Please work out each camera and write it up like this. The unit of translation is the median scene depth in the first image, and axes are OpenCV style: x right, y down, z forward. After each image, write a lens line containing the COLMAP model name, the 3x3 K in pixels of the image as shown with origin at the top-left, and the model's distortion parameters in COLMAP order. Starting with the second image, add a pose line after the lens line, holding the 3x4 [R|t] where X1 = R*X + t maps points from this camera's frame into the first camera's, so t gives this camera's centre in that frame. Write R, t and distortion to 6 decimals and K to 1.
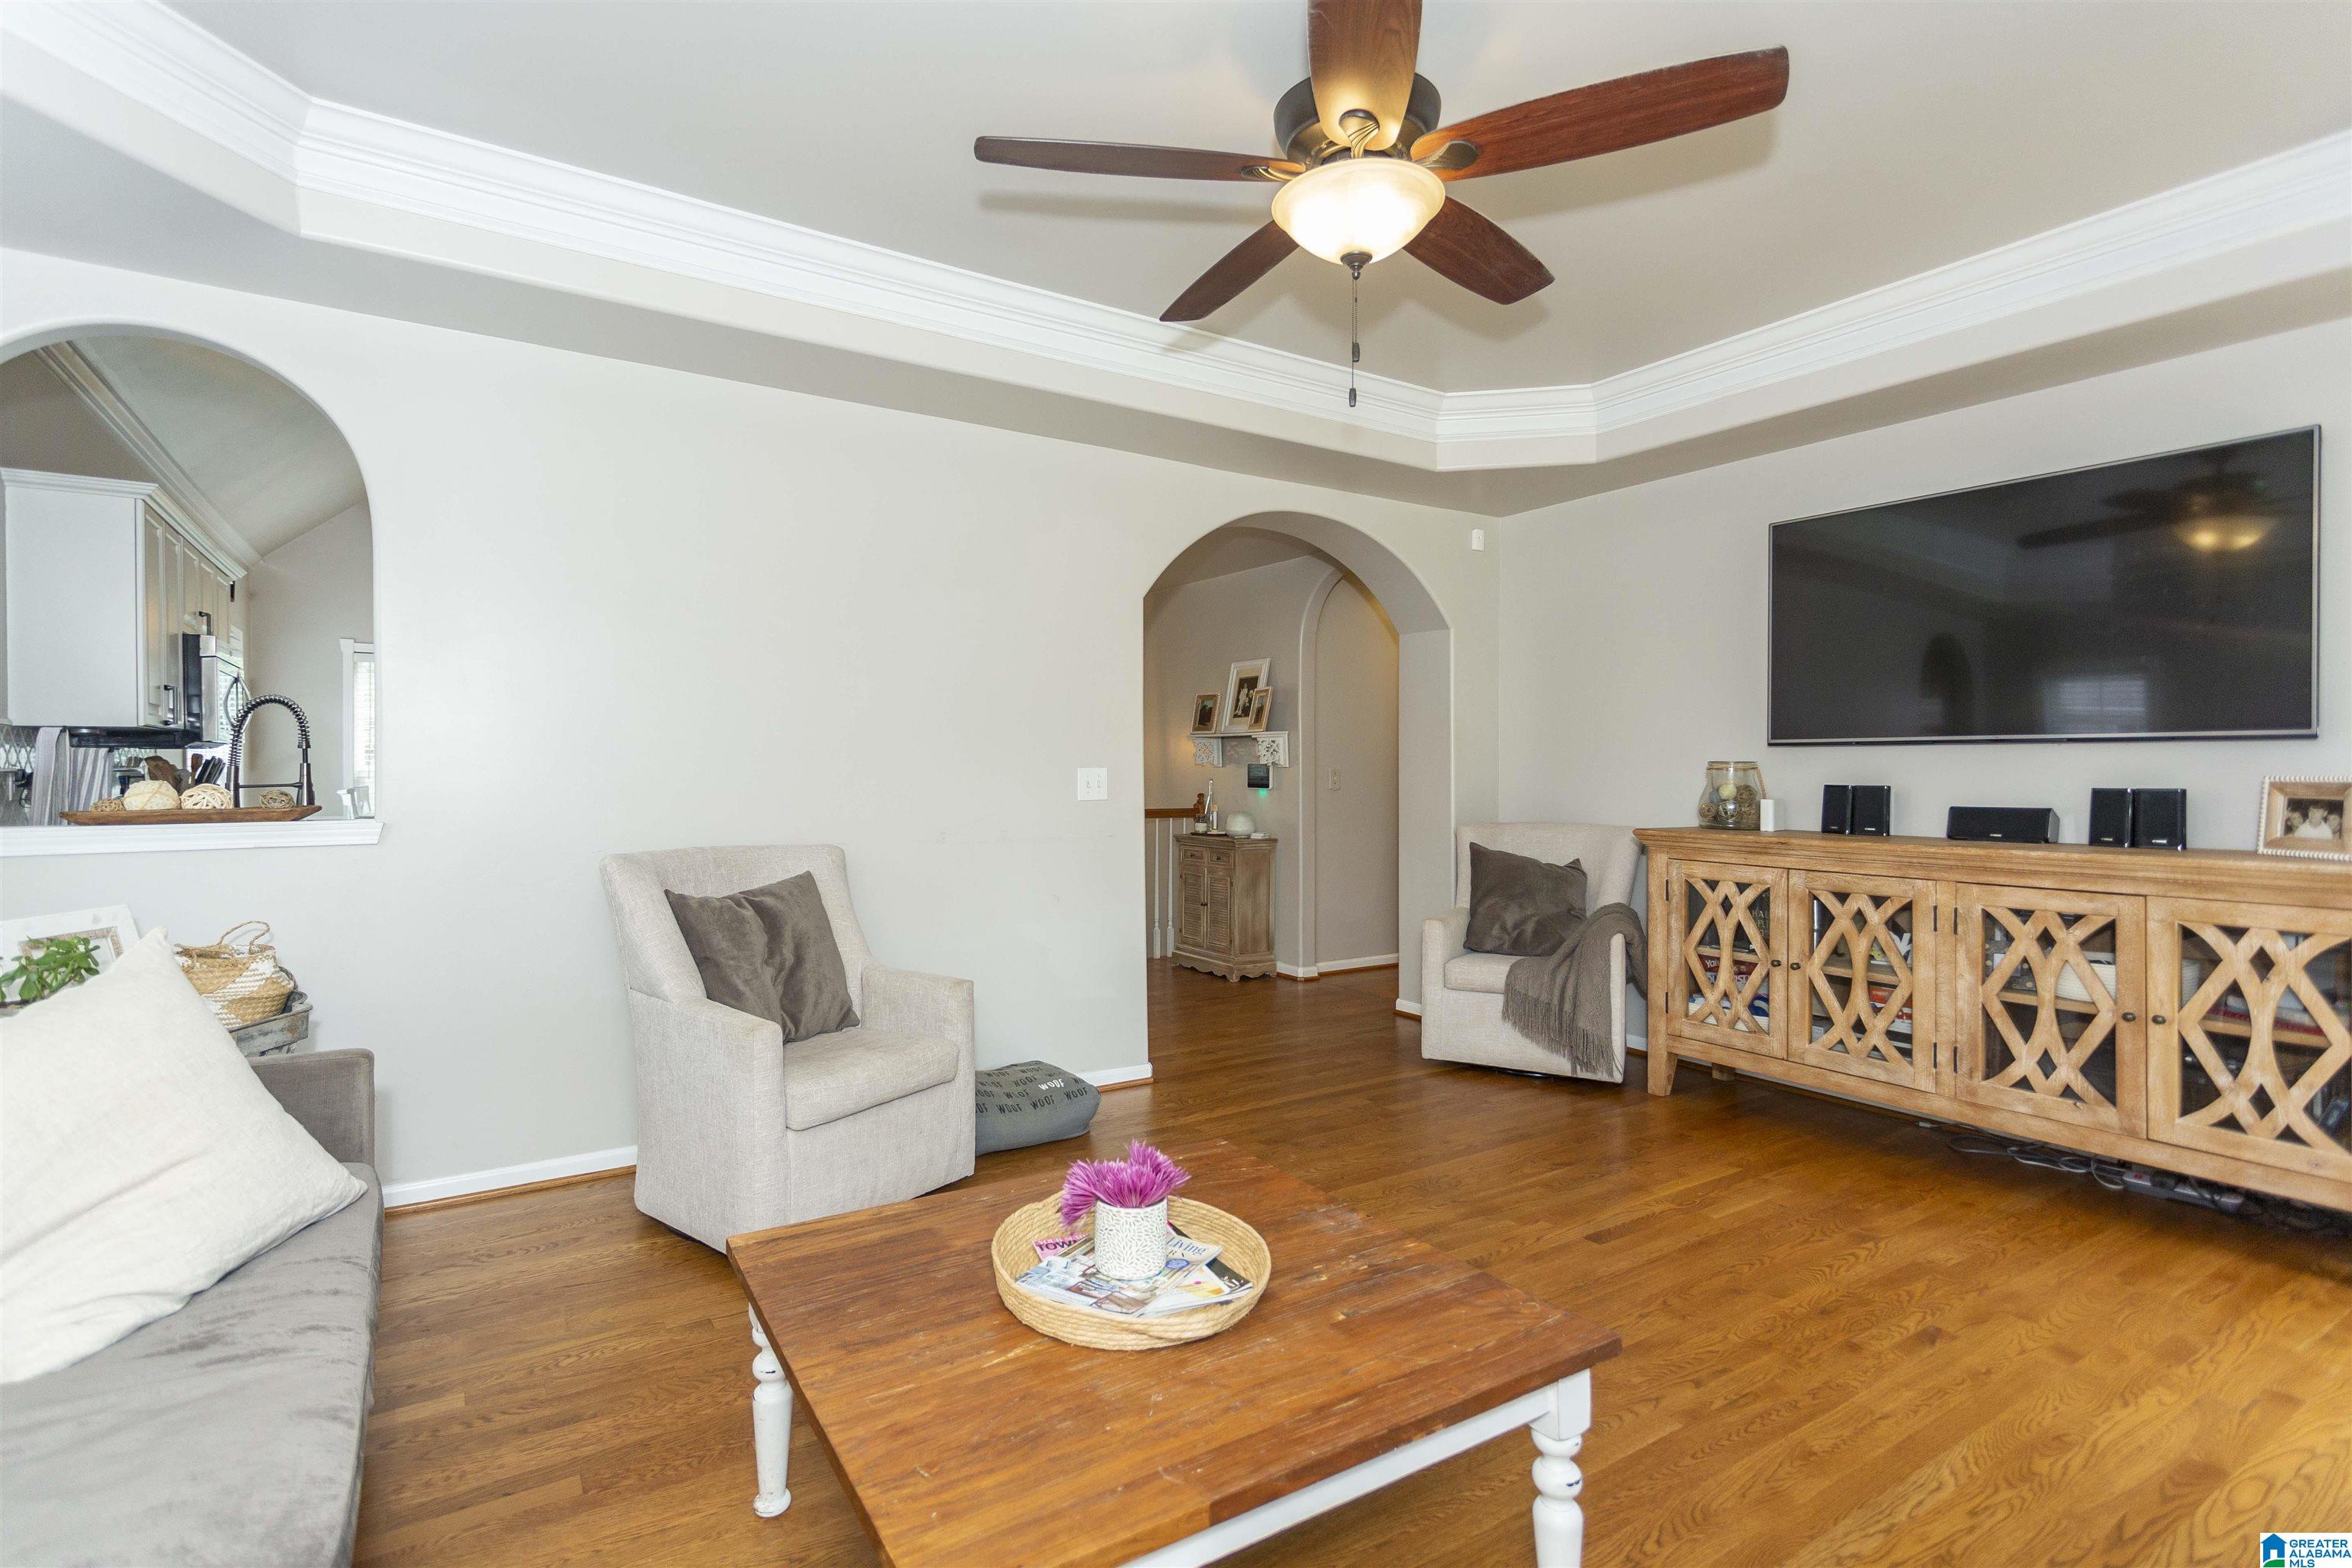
lens RADIAL K [[1139.9, 0, 1176.0], [0, 1139.9, 784.0], [0, 0, 1]] dist [-0.001522, -0.000718]
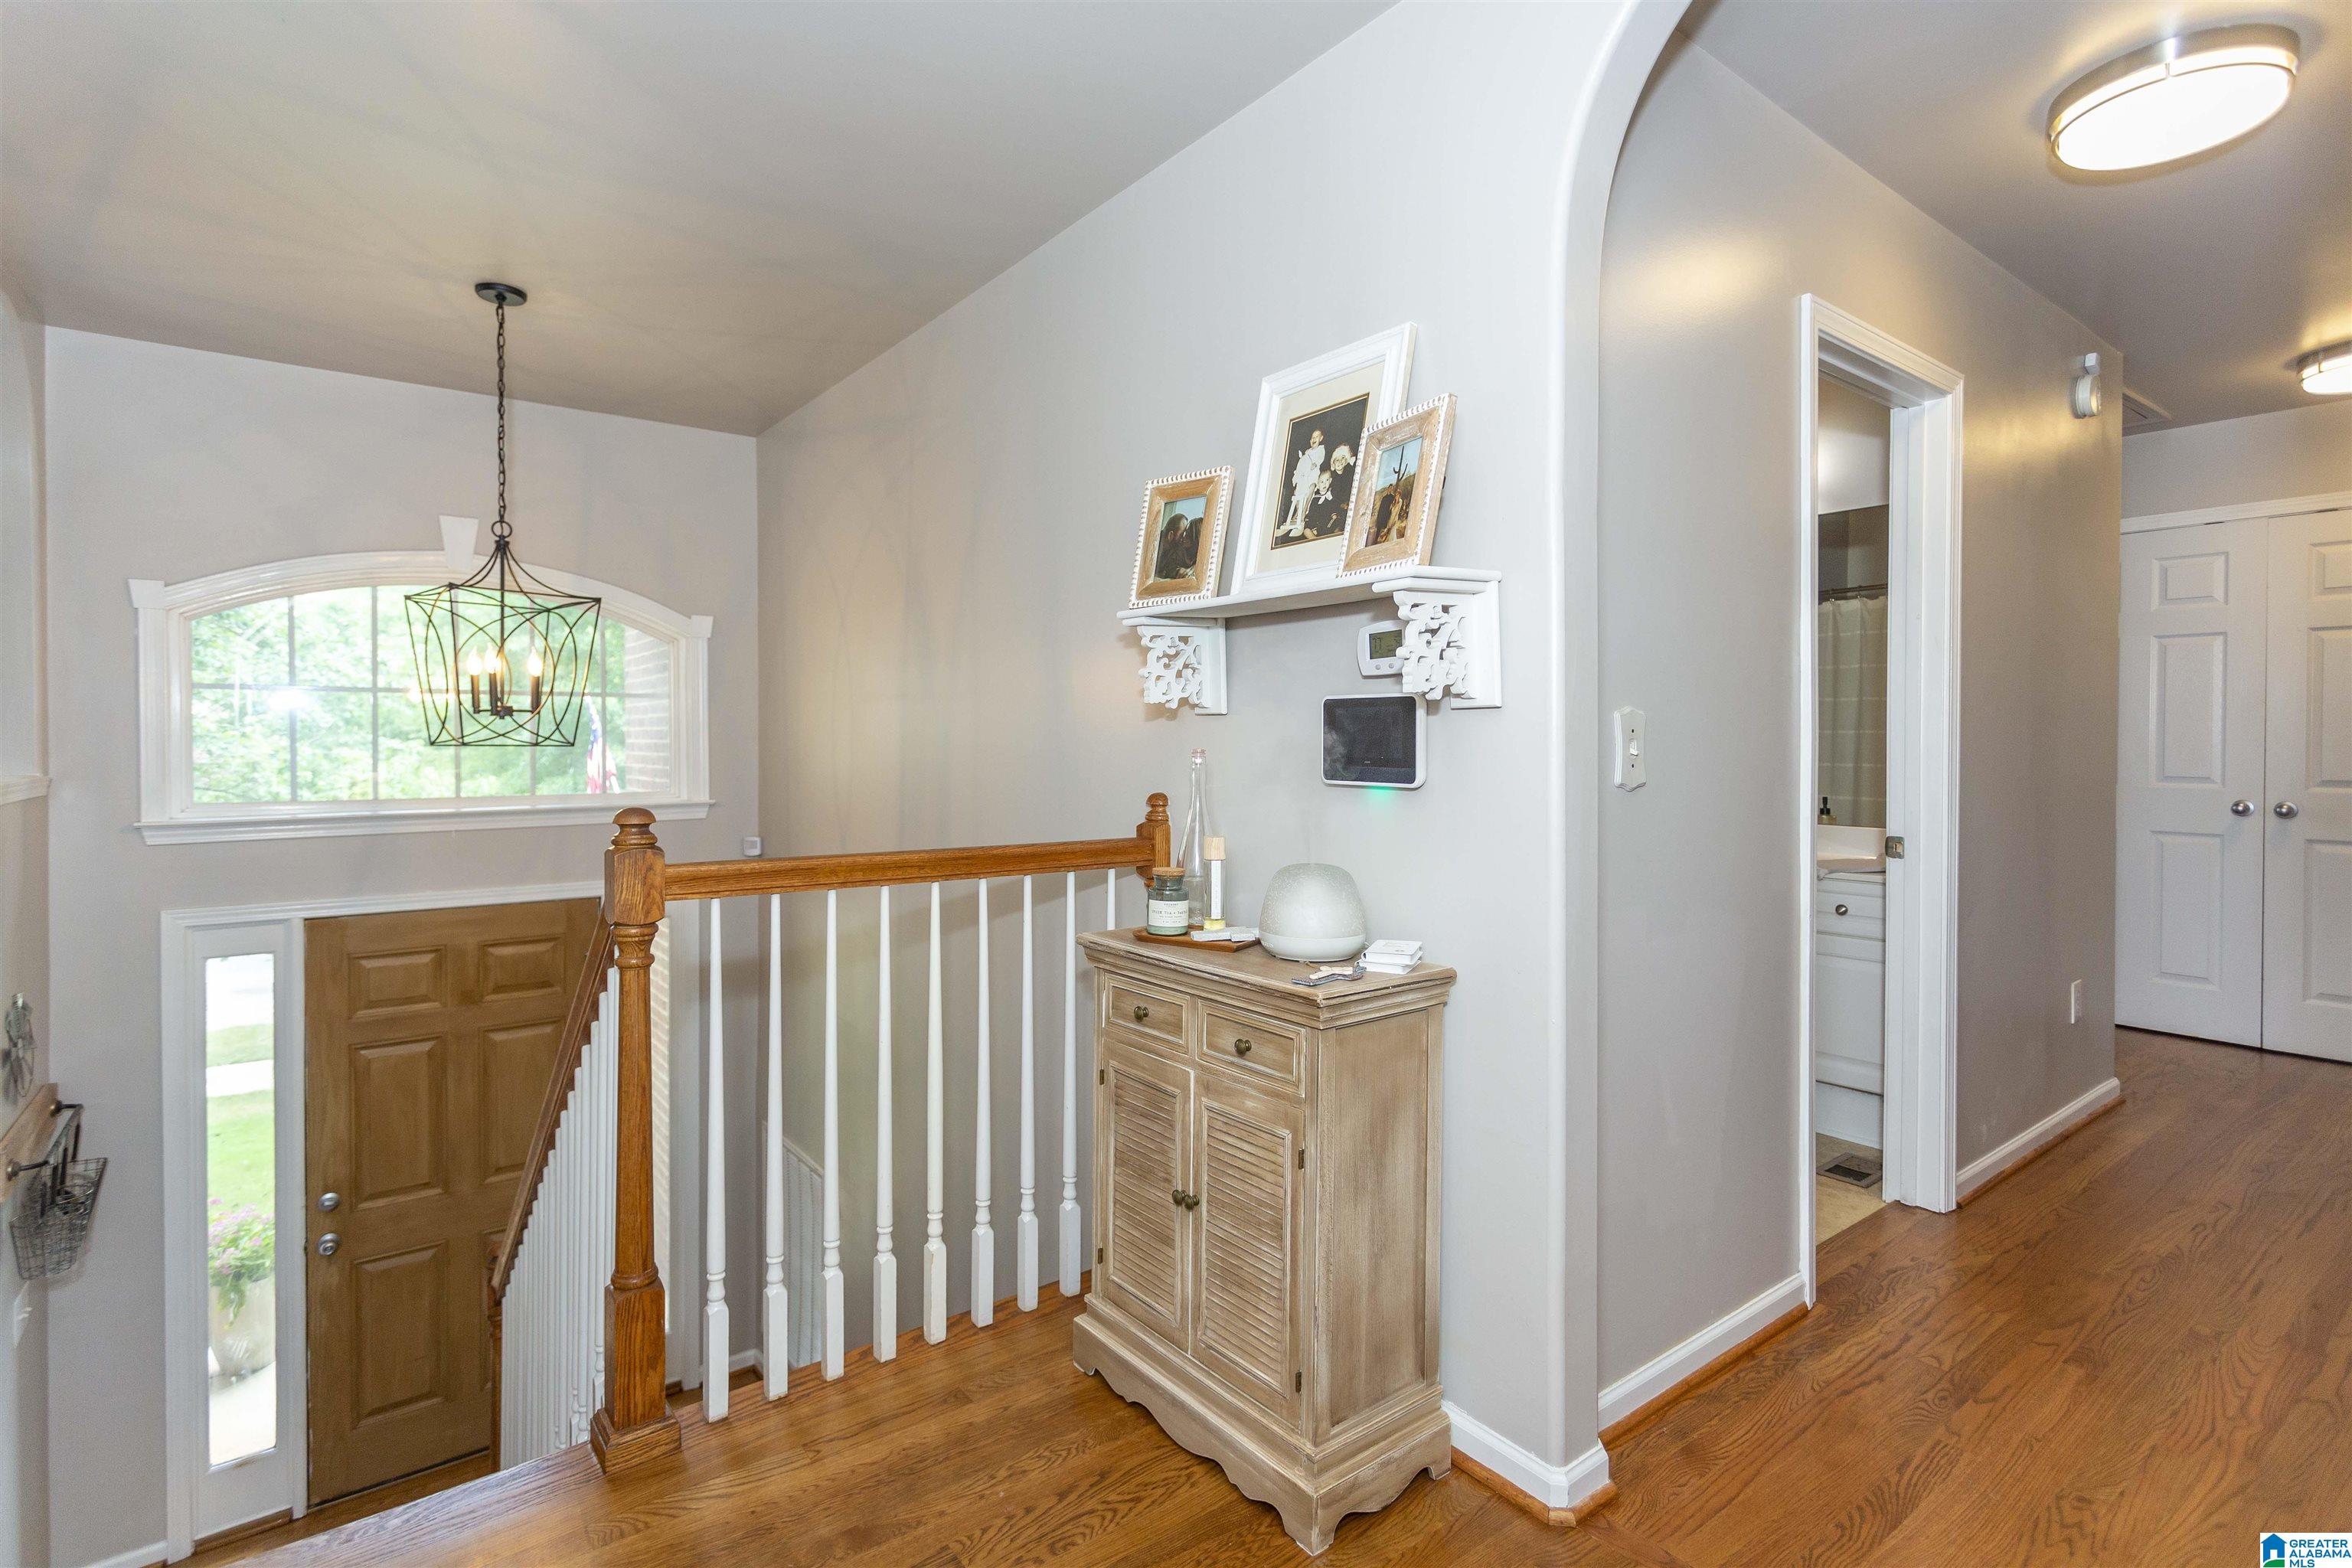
lens RADIAL K [[1117.8, 0, 1170.8], [0, 1117.8, 758.8], [0, 0, 1]] dist [-0.001051, 0.000141]
pose [[0.997174, -0.005003, 0.074965, 0.000759], [0.004930, 0.999987, 0.001160, -0.003540], [-0.074970, -0.000787, 0.997186, 0.734384]]
